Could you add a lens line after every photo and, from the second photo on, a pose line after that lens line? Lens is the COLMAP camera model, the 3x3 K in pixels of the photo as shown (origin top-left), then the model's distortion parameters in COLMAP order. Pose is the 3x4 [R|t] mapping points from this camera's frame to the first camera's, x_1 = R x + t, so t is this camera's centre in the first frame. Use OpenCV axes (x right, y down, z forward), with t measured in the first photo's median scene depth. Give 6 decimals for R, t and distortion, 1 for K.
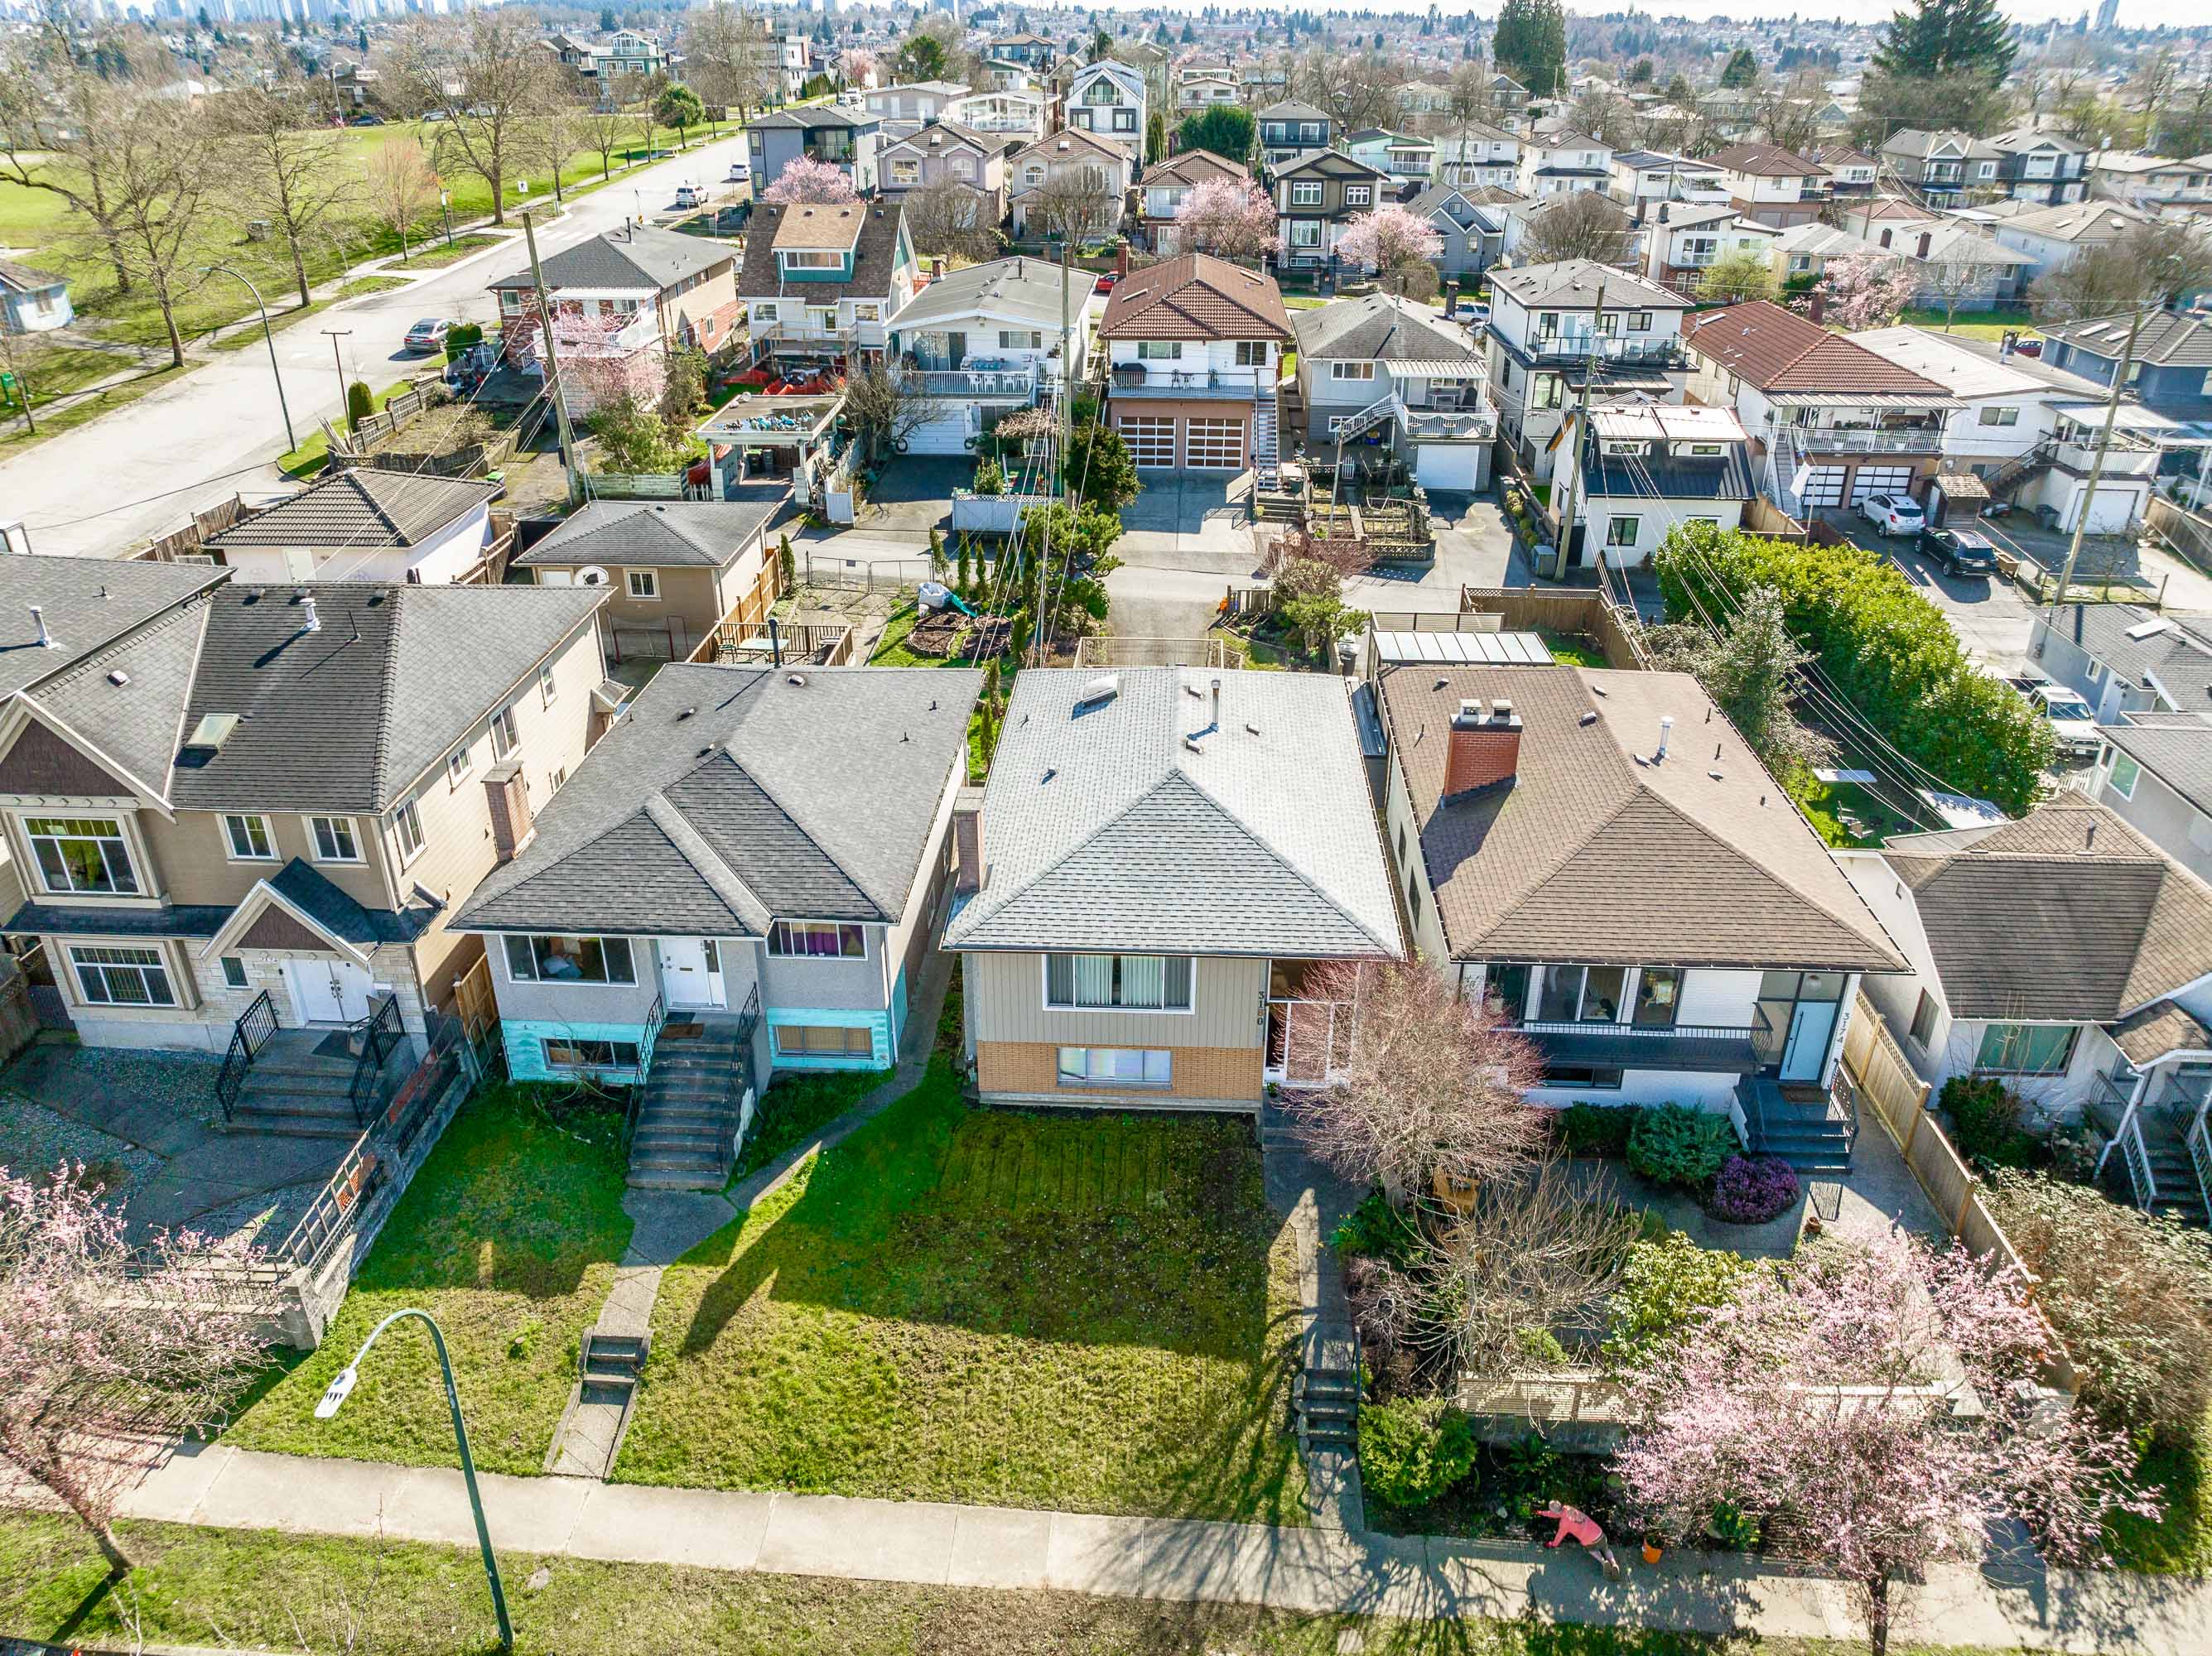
lens RADIAL K [[1561.9, 0, 1106.0], [0, 1561.9, 828.0], [0, 0, 1]] dist [-0.019090, -0.027677]
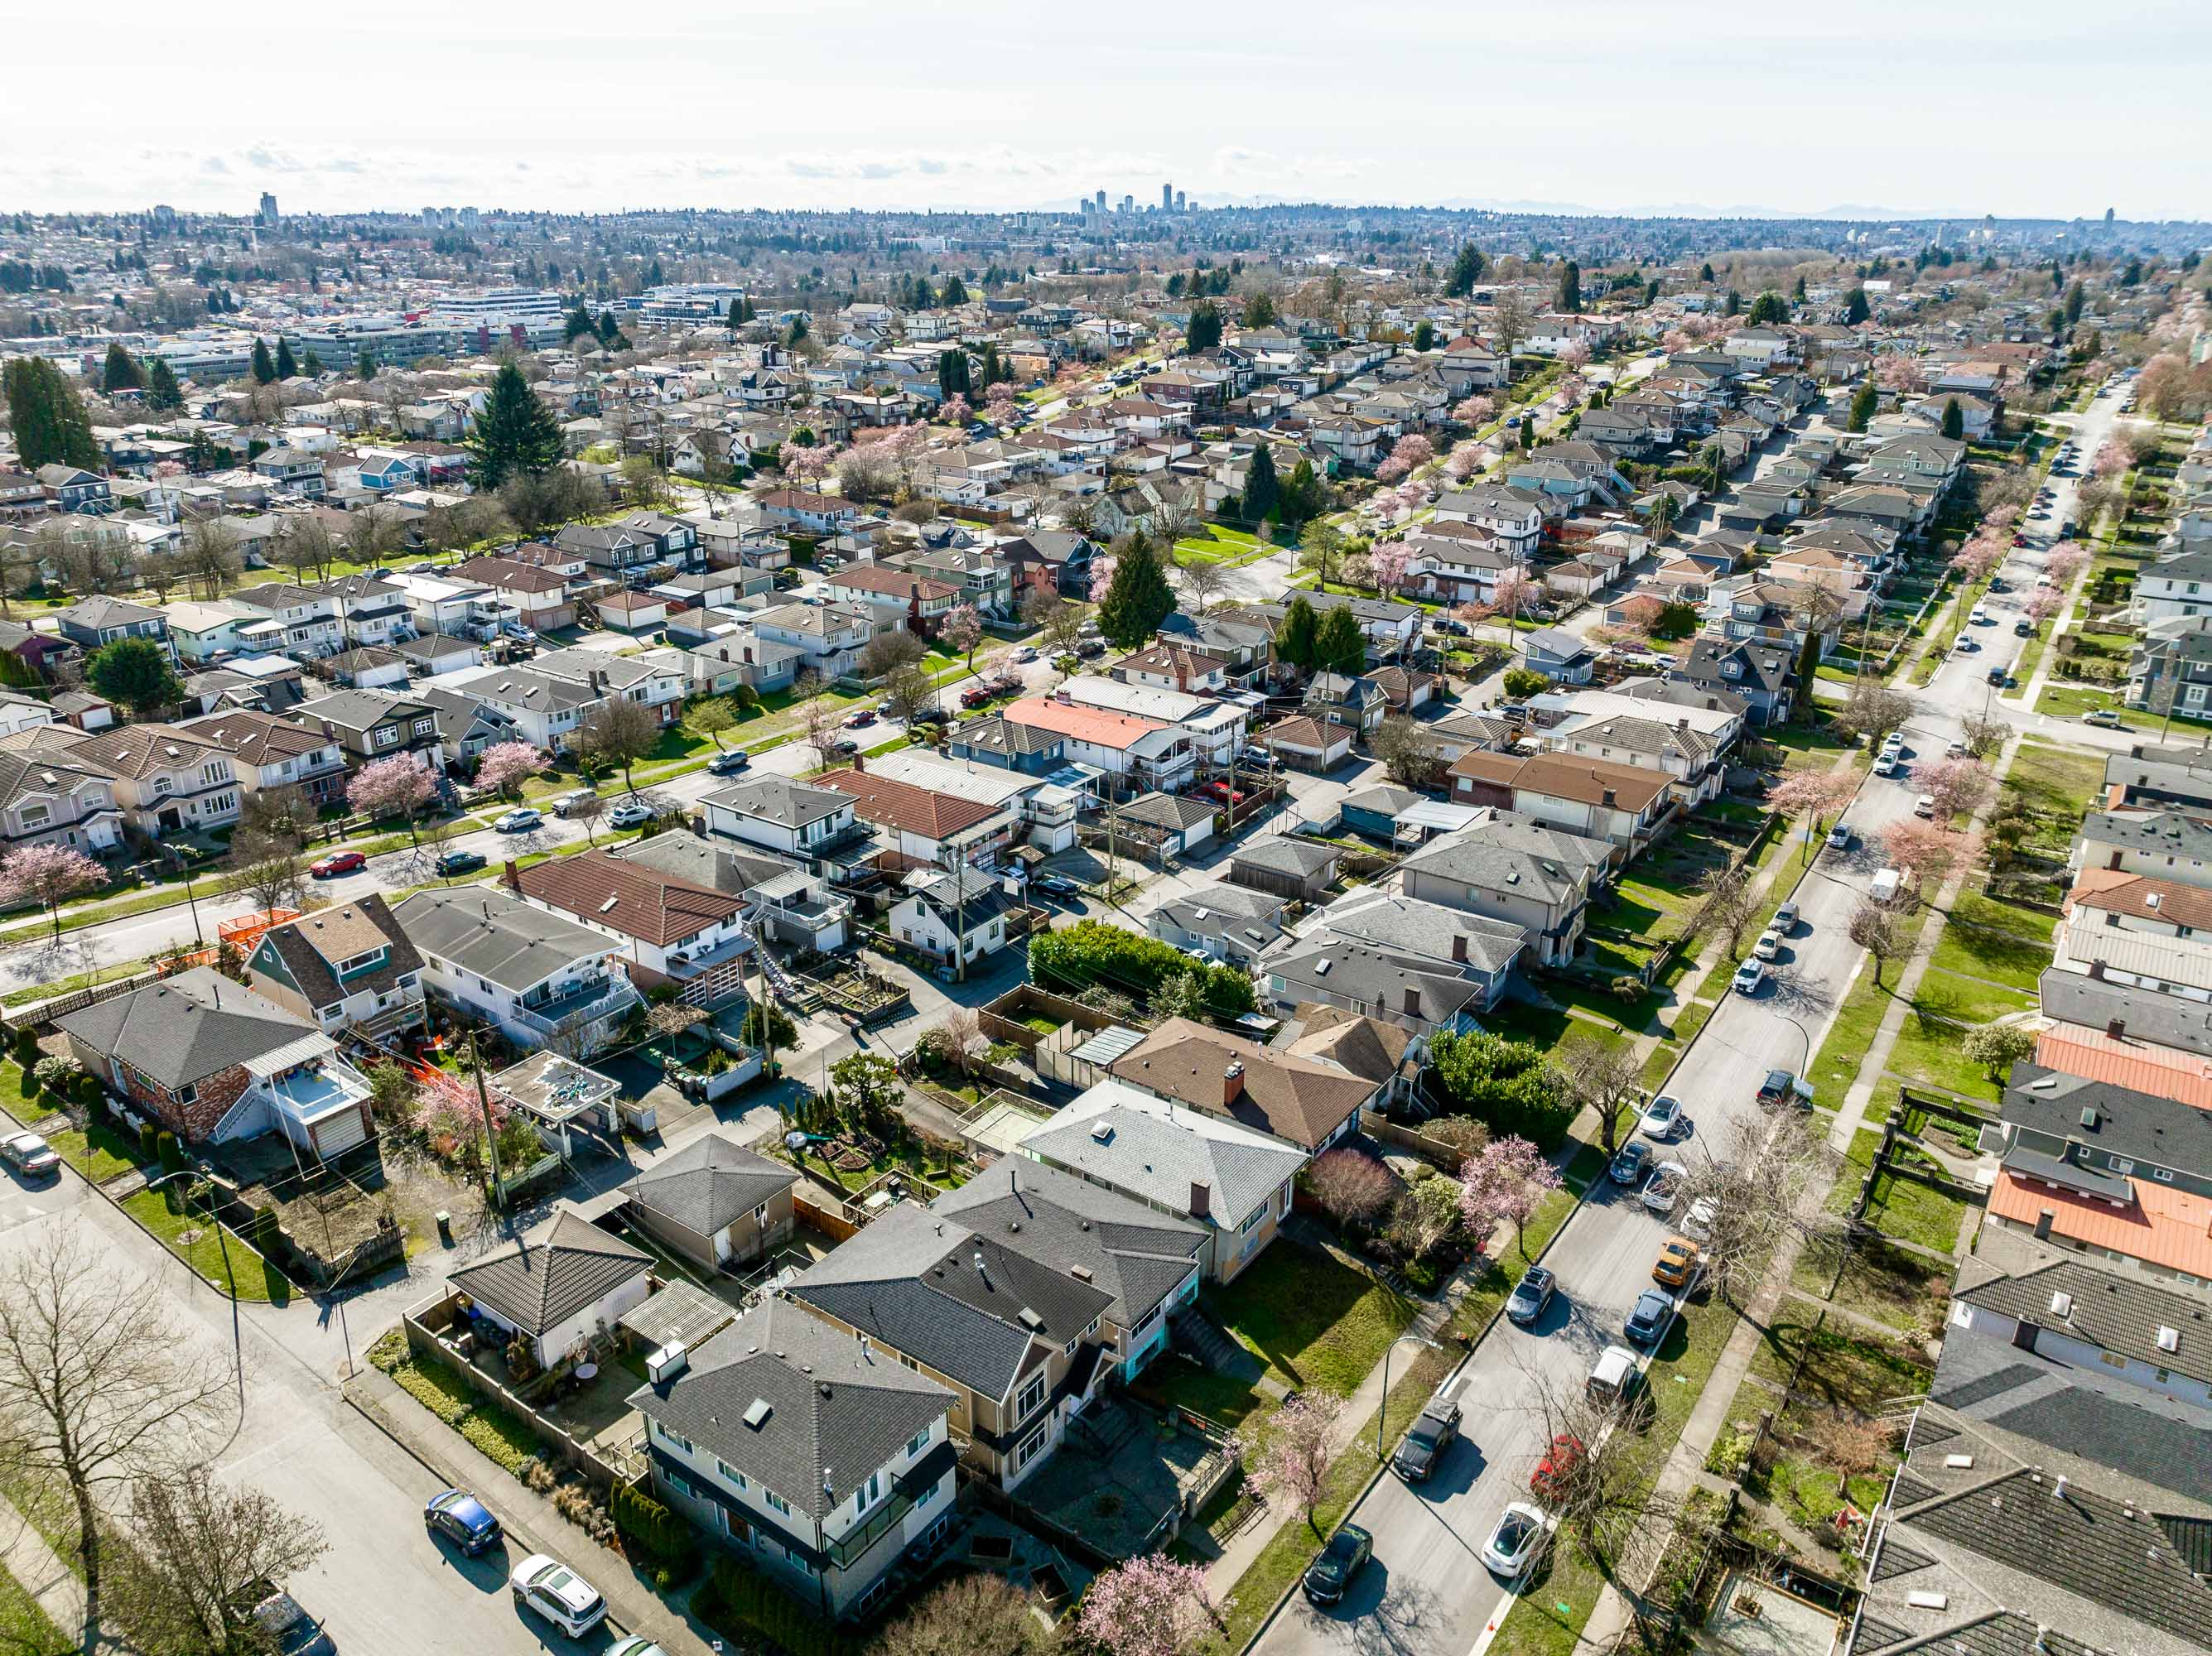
lens RADIAL K [[1561.9, 0, 1106.0], [0, 1561.9, 828.0], [0, 0, 1]] dist [-0.019090, -0.027677]
pose [[0.535136, -0.306611, 0.787159, -2.342444], [0.379026, 0.919897, 0.100641, -1.015743], [-0.754963, 0.244497, 0.608483, -0.735965]]
